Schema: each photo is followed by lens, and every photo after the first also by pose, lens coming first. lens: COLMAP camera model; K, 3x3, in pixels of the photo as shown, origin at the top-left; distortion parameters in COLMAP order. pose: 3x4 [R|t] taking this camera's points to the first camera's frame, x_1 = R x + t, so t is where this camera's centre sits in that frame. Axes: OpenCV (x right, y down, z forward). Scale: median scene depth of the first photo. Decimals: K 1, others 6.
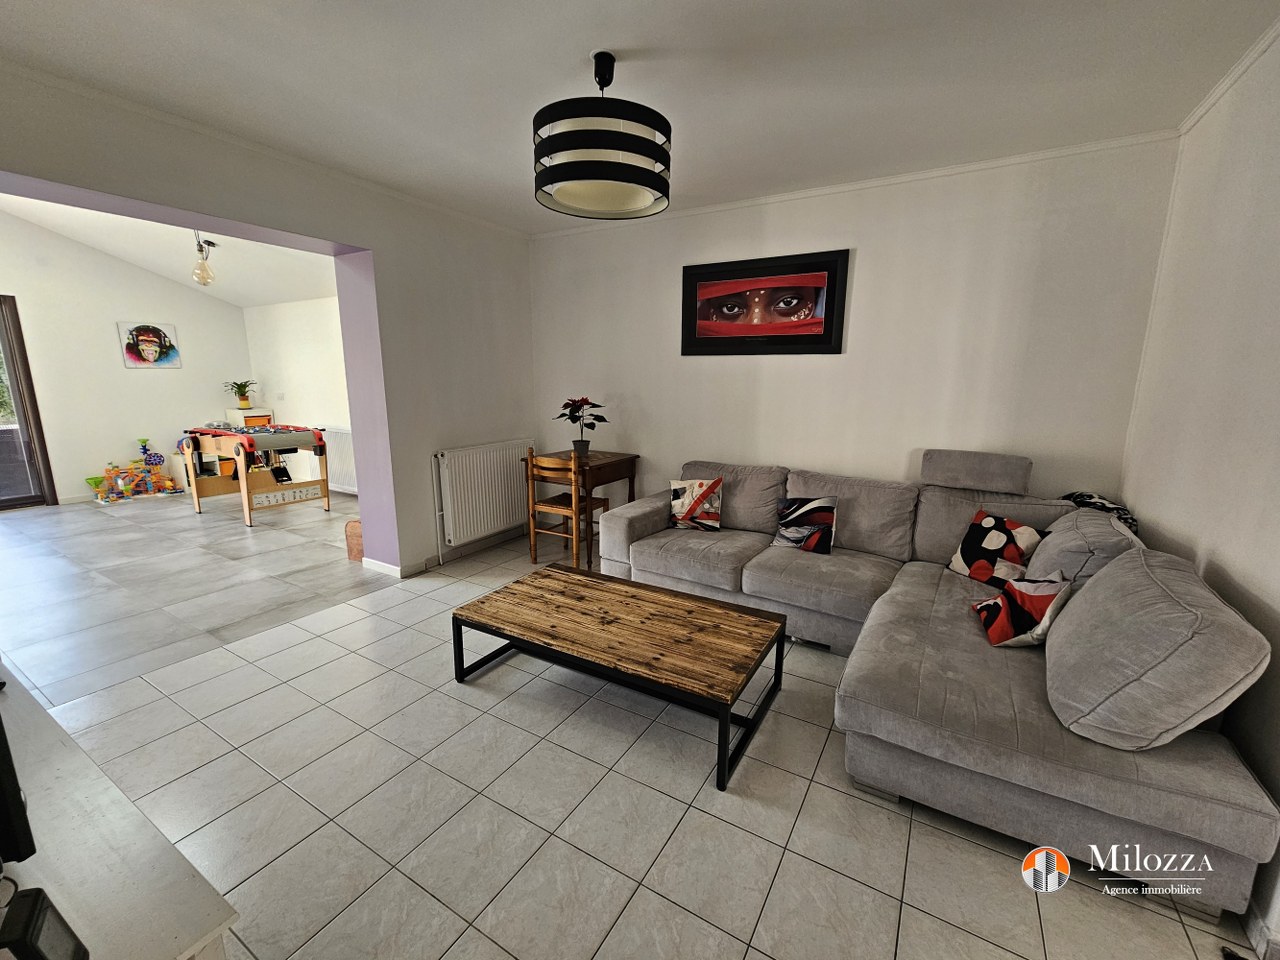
lens RADIAL K [[524.7, 0, 647.4], [0, 524.7, 478.8], [0, 0, 1]] dist [0.001146, 0.000255]
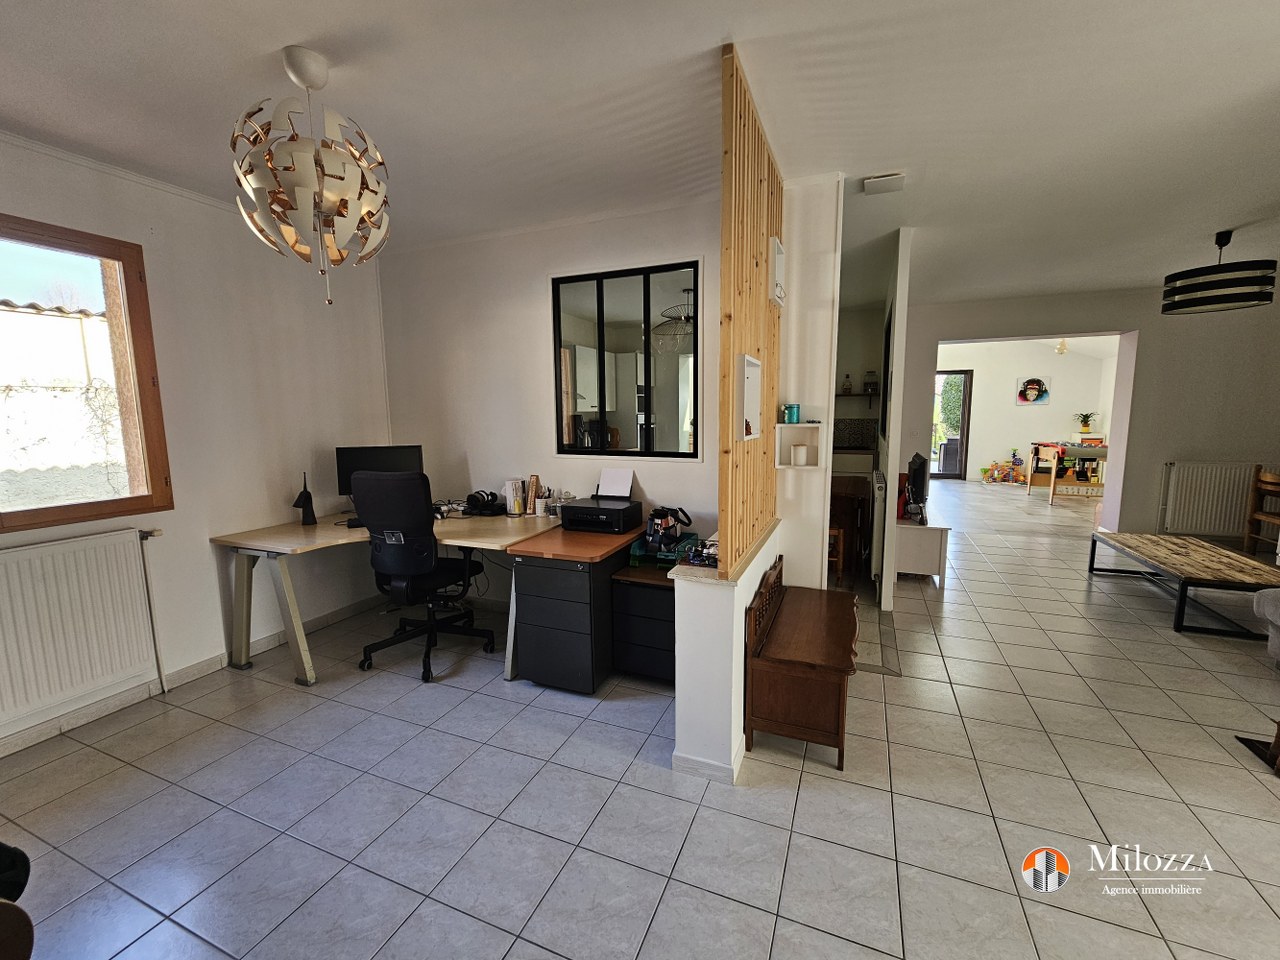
lens RADIAL K [[524.7, 0, 647.4], [0, 524.7, 478.8], [0, 0, 1]] dist [0.001146, 0.000255]
pose [[0.142399, 0.117456, -0.982816, 0.848440], [-0.179787, 0.979487, 0.091009, 0.126122], [0.973344, 0.163738, 0.160595, -0.612103]]
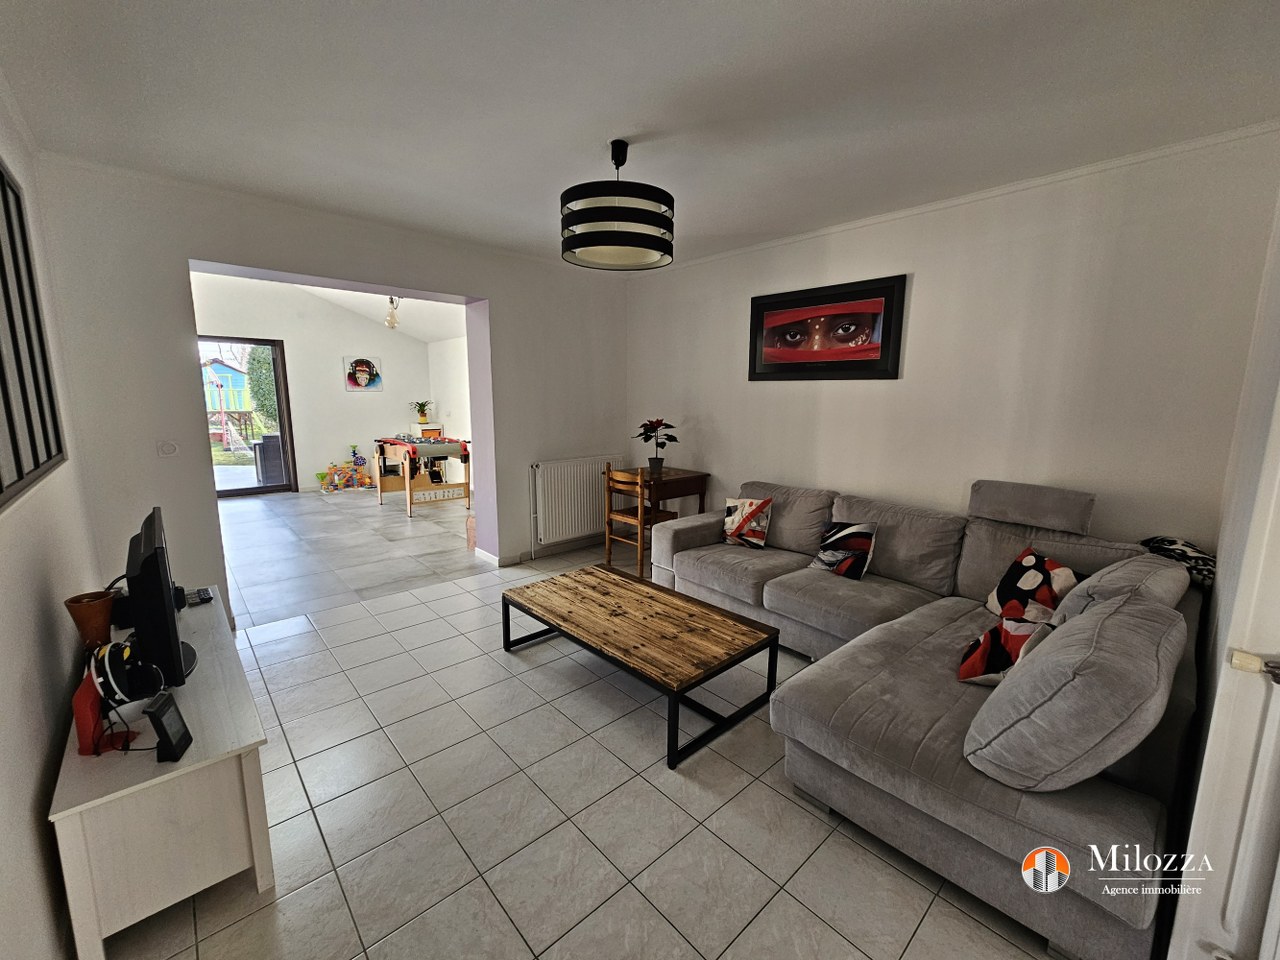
lens RADIAL K [[524.7, 0, 647.4], [0, 524.7, 478.8], [0, 0, 1]] dist [0.001146, 0.000255]
pose [[0.956972, 0.046820, -0.286378, 0.202721], [-0.056876, 0.998019, -0.026893, 0.001395], [0.284552, 0.042024, 0.957739, -0.065011]]
